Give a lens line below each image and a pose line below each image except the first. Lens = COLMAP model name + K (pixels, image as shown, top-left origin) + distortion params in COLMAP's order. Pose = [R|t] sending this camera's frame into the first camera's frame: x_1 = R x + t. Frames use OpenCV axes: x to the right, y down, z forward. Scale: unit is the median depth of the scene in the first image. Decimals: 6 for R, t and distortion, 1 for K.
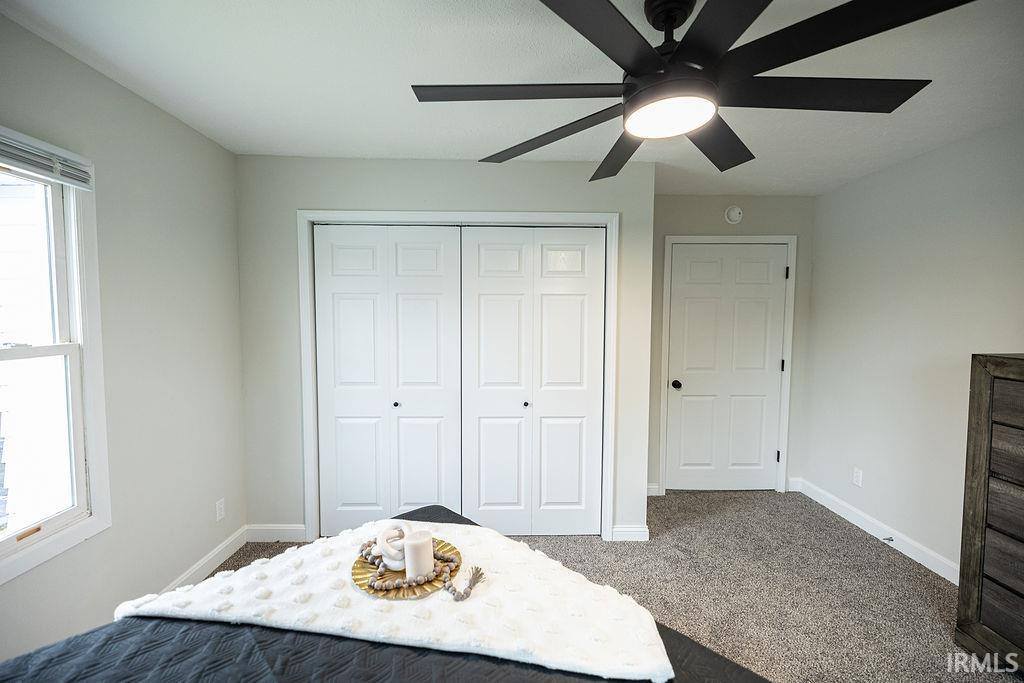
lens RADIAL K [[431.9, 0, 529.3], [0, 431.9, 342.6], [0, 0, 1]] dist [0.013676, 0.000181]
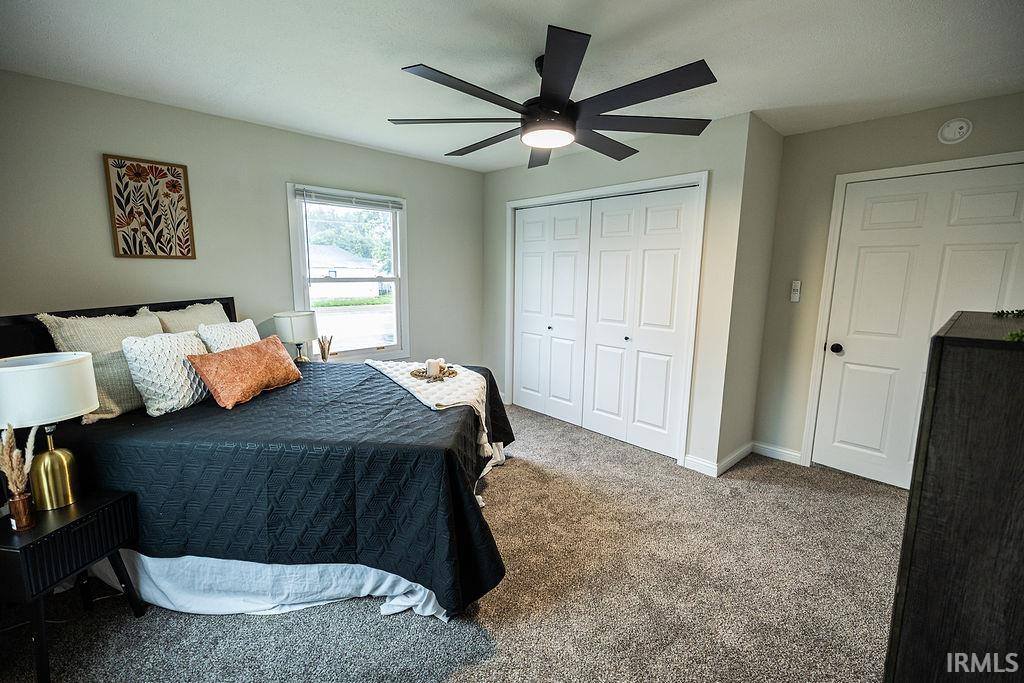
lens RADIAL K [[433.3, 0, 512.9], [0, 433.3, 338.5], [0, 0, 1]] dist [0.003169, 0.000240]
pose [[0.665430, 0.121153, -0.736563, 0.704463], [-0.056339, 0.992078, 0.112283, 0.019753], [0.744331, -0.033219, 0.666984, -0.086575]]
